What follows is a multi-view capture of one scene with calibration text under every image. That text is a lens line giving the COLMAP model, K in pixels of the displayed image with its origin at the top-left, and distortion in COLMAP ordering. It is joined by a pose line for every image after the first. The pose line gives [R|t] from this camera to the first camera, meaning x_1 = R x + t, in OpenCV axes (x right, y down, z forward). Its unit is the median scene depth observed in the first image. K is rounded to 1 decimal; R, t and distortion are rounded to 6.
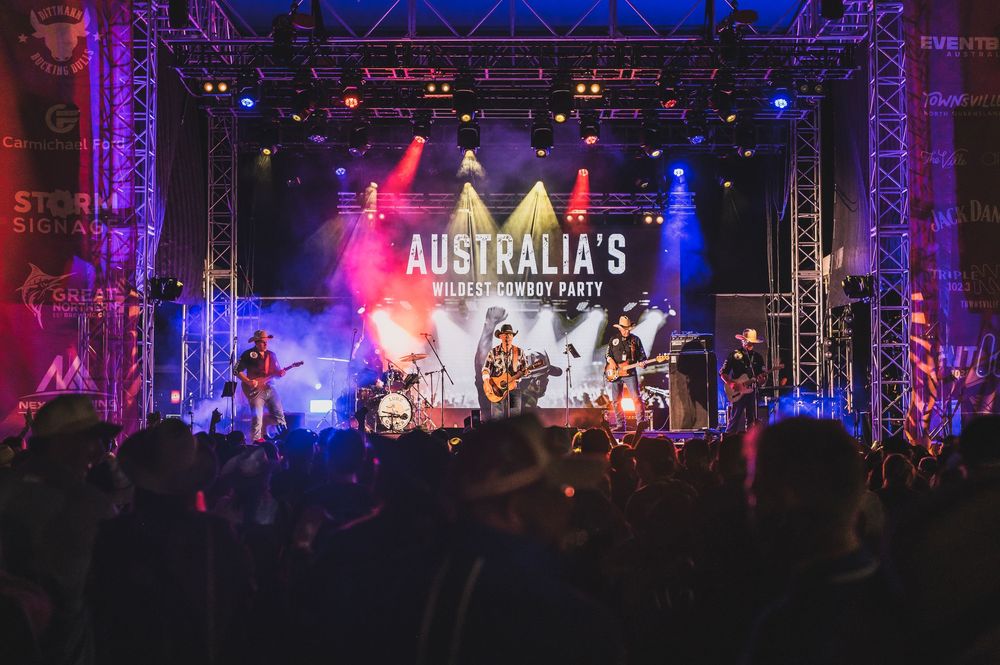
lens RADIAL K [[1691.6, 0, 500.0], [0, 1691.6, 332.5], [0, 0, 1]] dist [0.006779, 0.027856]
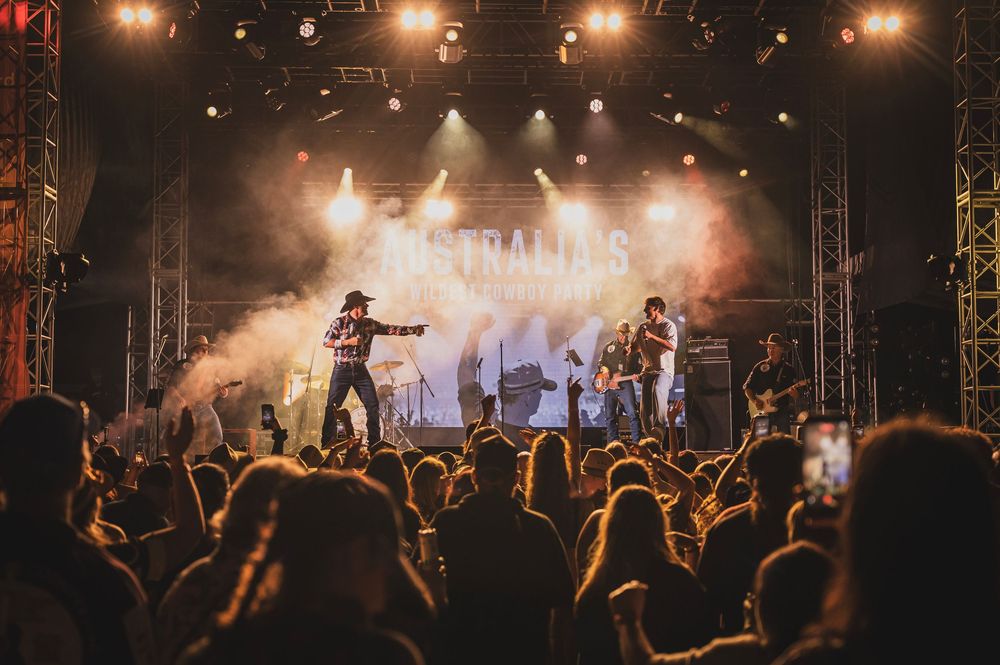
lens RADIAL K [[1413.4, 0, 500.0], [0, 1413.4, 332.5], [0, 0, 1]] dist [0.012857, 0.006564]
pose [[0.999715, 0.001687, 0.023824, -0.010396], [-0.000922, 0.999485, -0.032085, 0.019006], [-0.023865, 0.032054, 0.999201, 0.263726]]
